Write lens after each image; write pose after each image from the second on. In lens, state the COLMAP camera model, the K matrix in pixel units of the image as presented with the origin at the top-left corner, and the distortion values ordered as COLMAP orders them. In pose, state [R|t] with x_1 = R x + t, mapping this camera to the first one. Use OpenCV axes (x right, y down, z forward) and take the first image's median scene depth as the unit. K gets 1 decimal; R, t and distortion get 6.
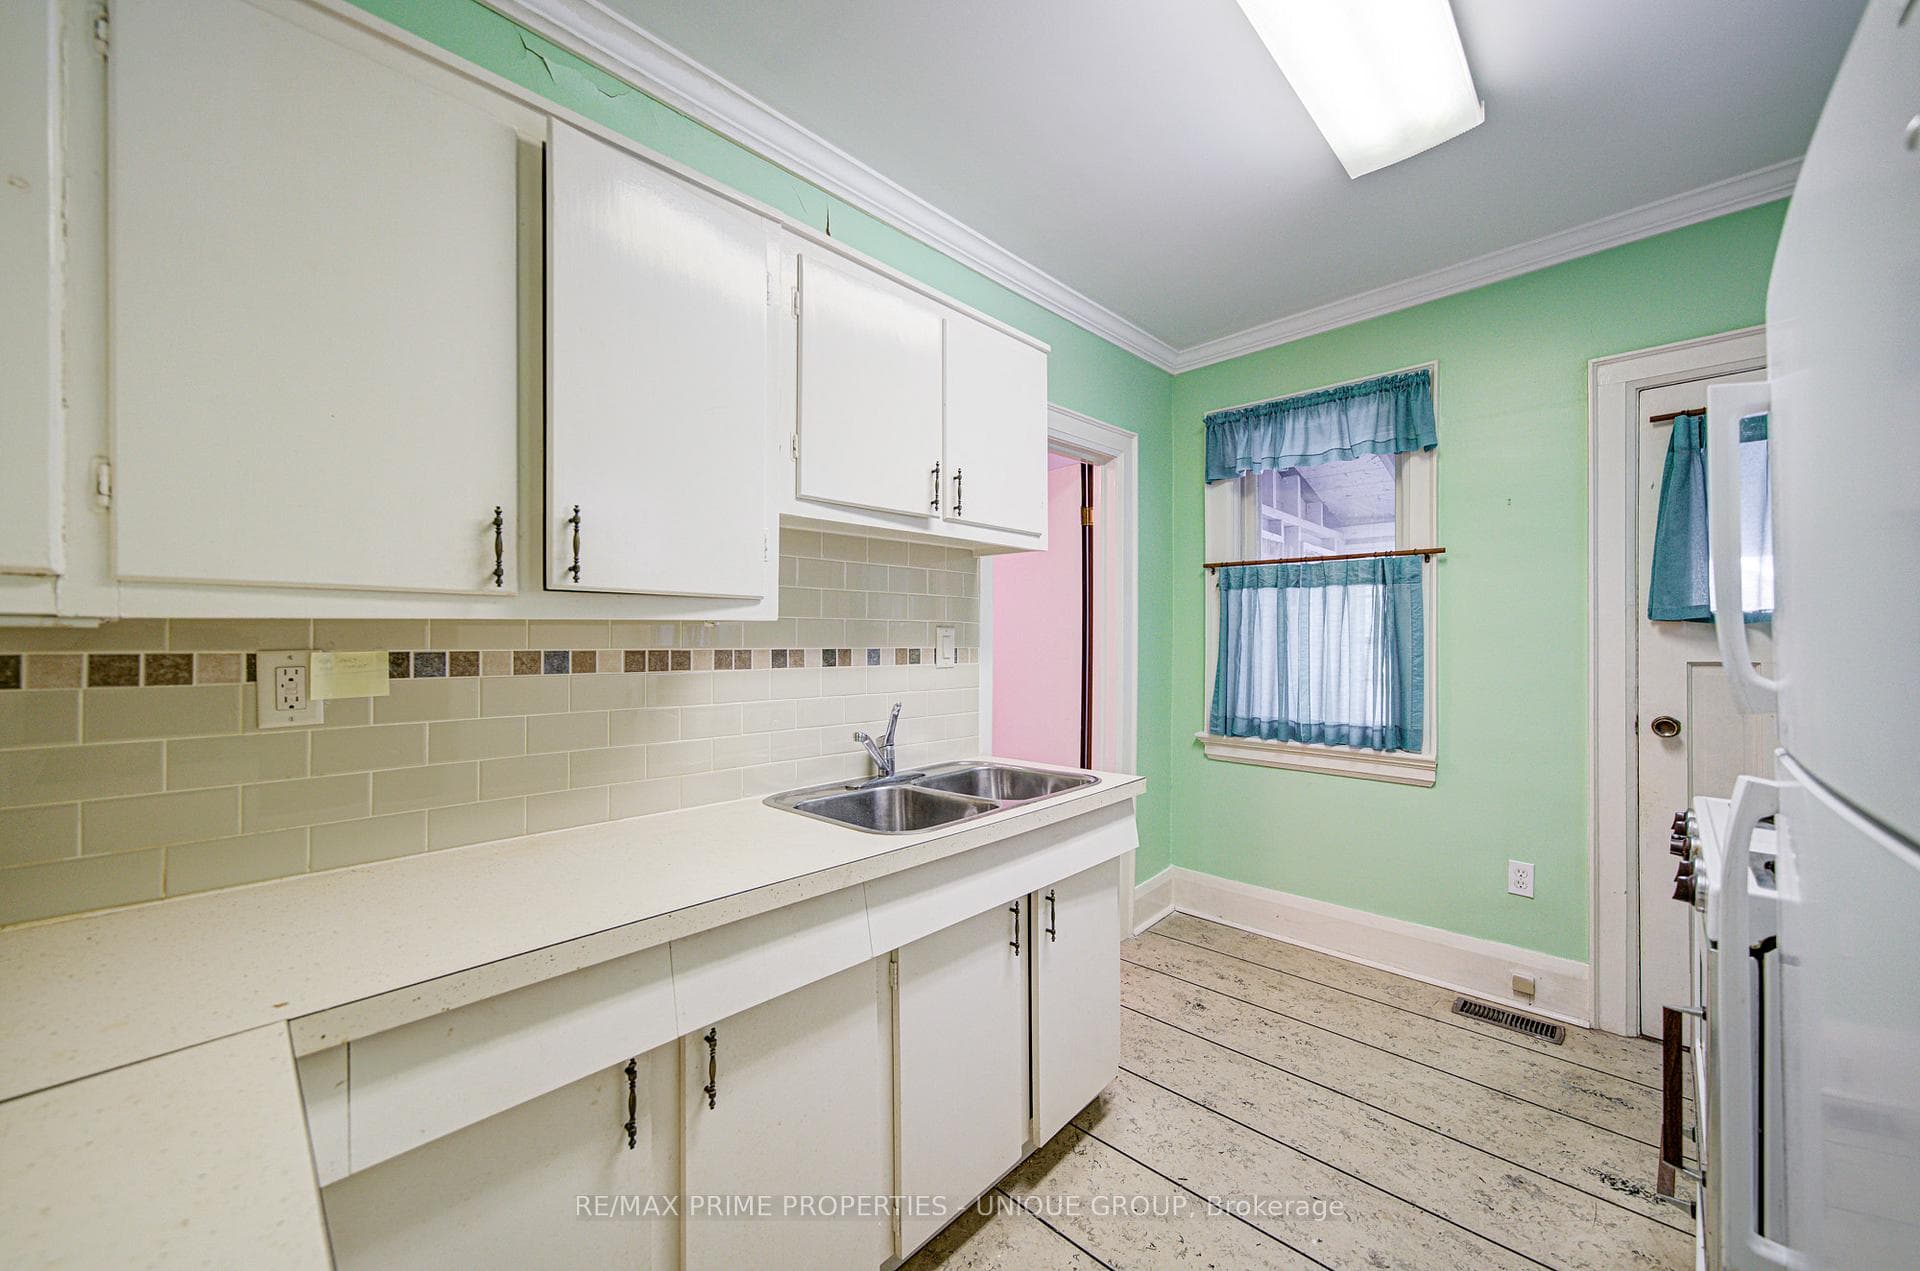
lens RADIAL K [[714.9, 0, 956.5], [0, 714.9, 632.9], [0, 0, 1]] dist [-0.005254, 0.002993]
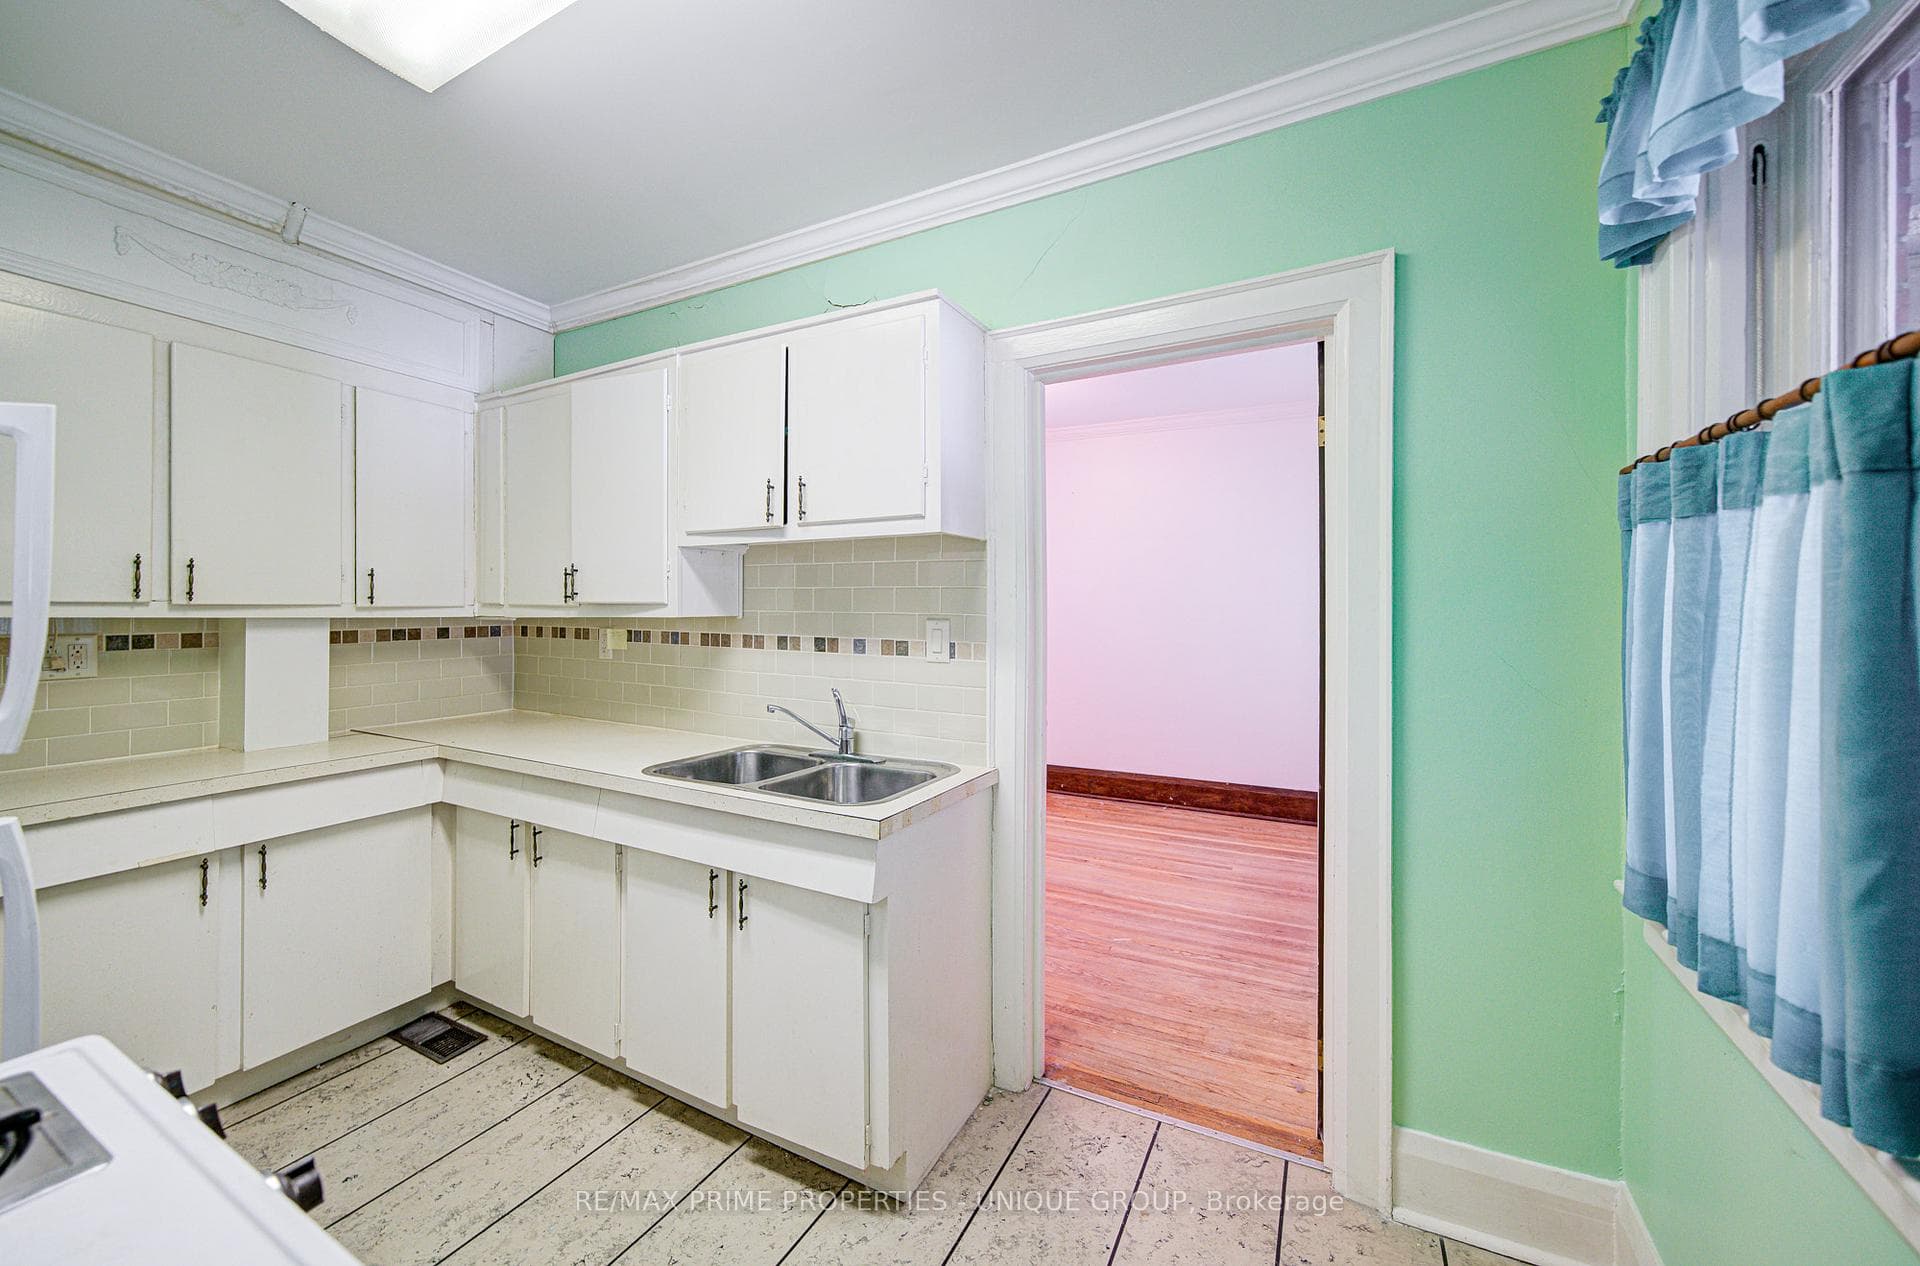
lens RADIAL K [[714.9, 0, 968.9], [0, 714.9, 607.4], [0, 0, 1]] dist [-0.005254, 0.002993]
pose [[0.283715, -0.002550, -0.958905, 1.097023], [-0.002634, 0.999991, -0.003439, -0.026019], [0.958905, 0.003502, 0.283706, 0.921521]]
